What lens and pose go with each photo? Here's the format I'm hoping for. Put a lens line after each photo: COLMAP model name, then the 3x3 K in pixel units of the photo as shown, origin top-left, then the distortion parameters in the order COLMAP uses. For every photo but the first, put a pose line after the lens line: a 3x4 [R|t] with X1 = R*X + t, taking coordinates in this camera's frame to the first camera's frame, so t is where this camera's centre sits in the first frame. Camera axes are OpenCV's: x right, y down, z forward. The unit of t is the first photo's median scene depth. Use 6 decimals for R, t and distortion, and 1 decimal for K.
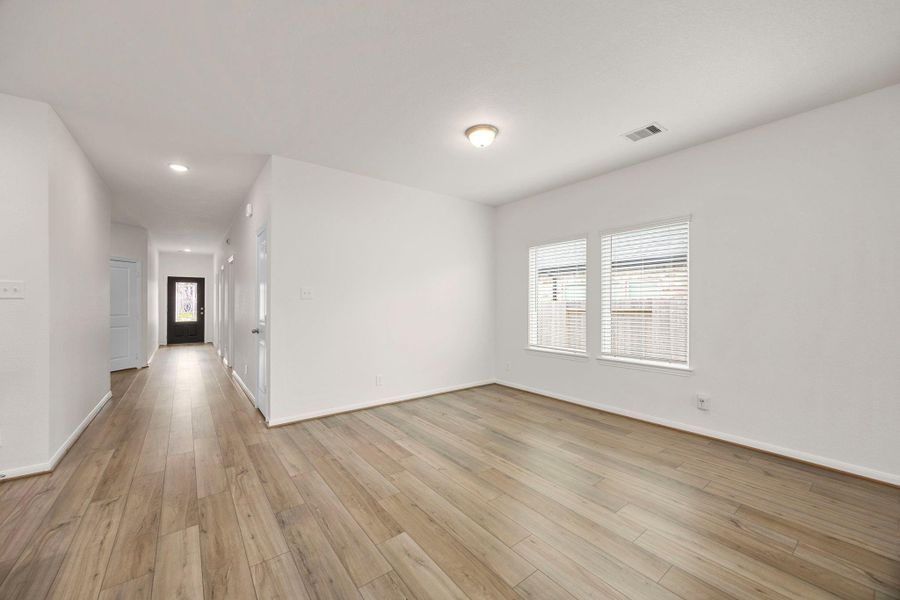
lens RADIAL K [[345.0, 0, 449.3], [0, 345.0, 302.3], [0, 0, 1]] dist [-0.000754, 0.000161]
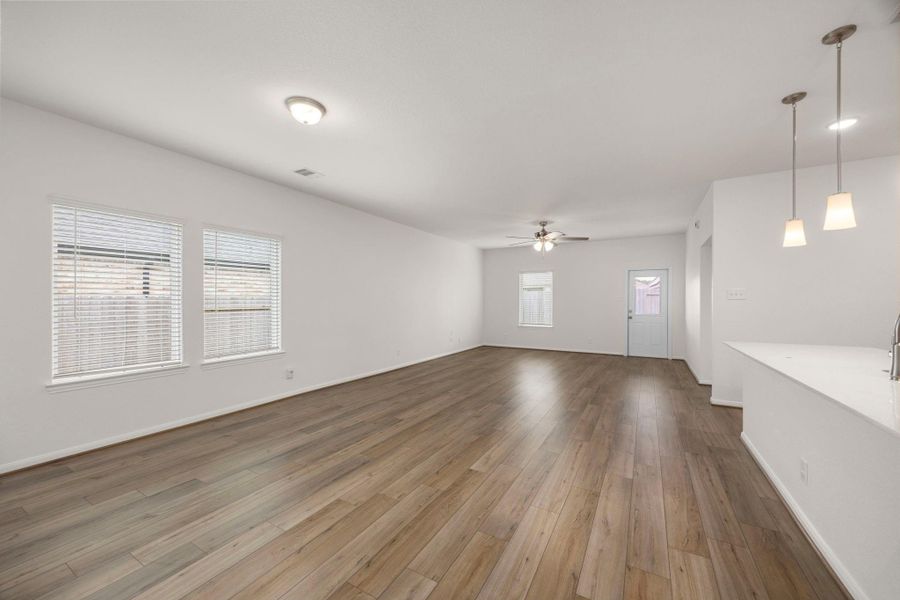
lens RADIAL K [[345.0, 0, 447.6], [0, 345.0, 302.2], [0, 0, 1]] dist [-0.000754, 0.000161]
pose [[-0.383444, 0.001981, 0.923562, -0.938154], [-0.001920, 0.999994, -0.002942, 0.004808], [-0.923562, -0.002901, -0.383438, 1.103727]]
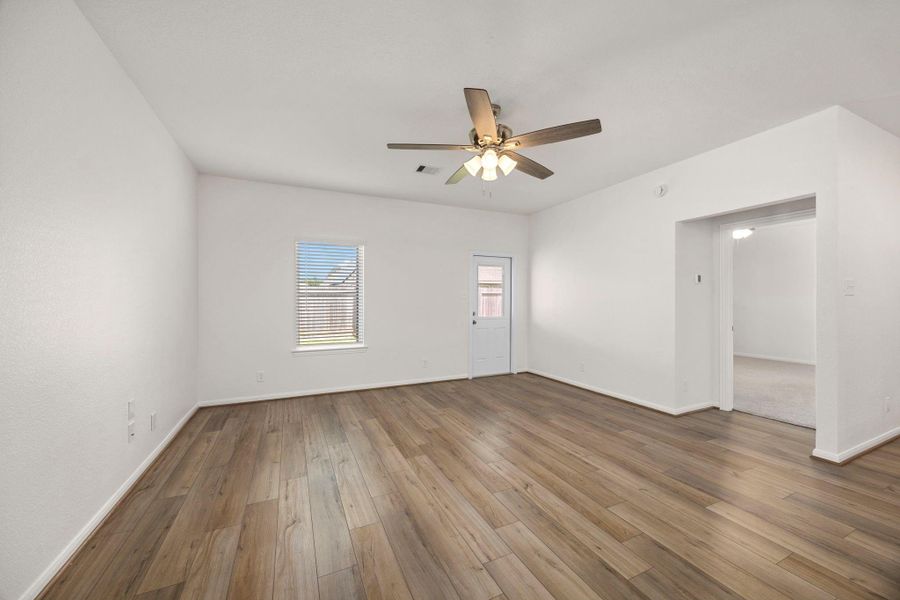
lens RADIAL K [[345.0, 0, 458.6], [0, 345.0, 301.9], [0, 0, 1]] dist [-0.000754, 0.000161]
pose [[-0.980348, 0.001879, 0.197267, 0.852077], [0.001608, 0.999998, -0.001535, 0.002811], [-0.197269, -0.001187, -0.980349, 0.586014]]
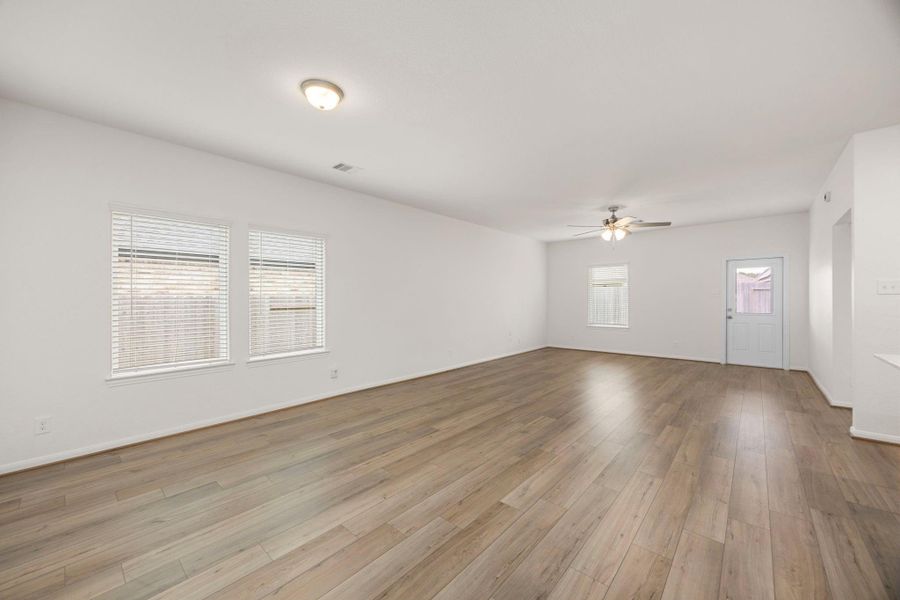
lens RADIAL K [[345.0, 0, 447.3], [0, 345.0, 300.3], [0, 0, 1]] dist [-0.000754, 0.000161]
pose [[-0.187676, 0.002353, 0.982228, -0.835160], [0.002307, 0.999995, -0.001954, 0.002957], [-0.982228, 0.001899, -0.187680, 0.949061]]
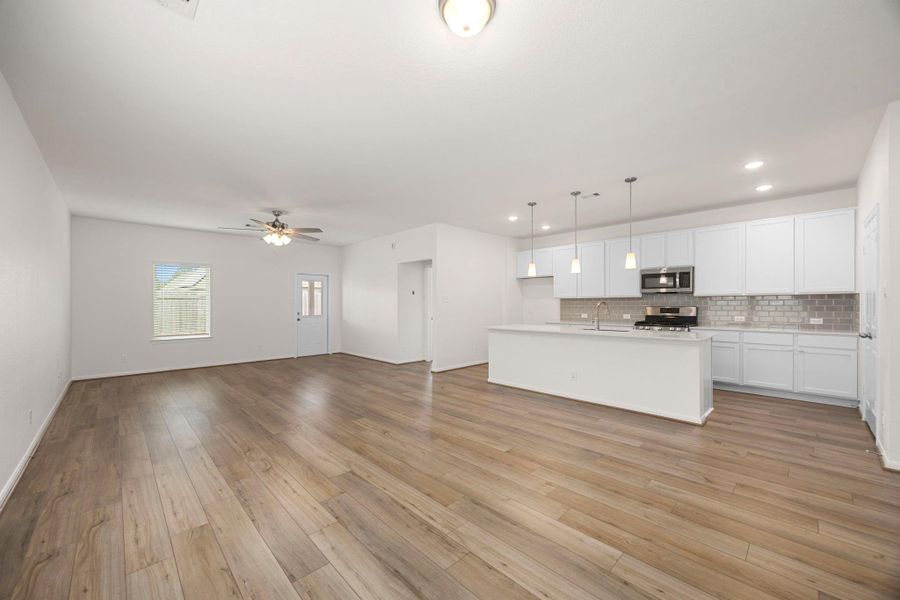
lens RADIAL K [[345.0, 0, 453.4], [0, 345.0, 304.7], [0, 0, 1]] dist [-0.000754, 0.000161]
pose [[-0.992194, 0.006273, -0.124547, 0.197379], [0.006427, 0.999979, -0.000835, 0.004083], [0.124539, -0.001629, -0.992213, 1.720931]]
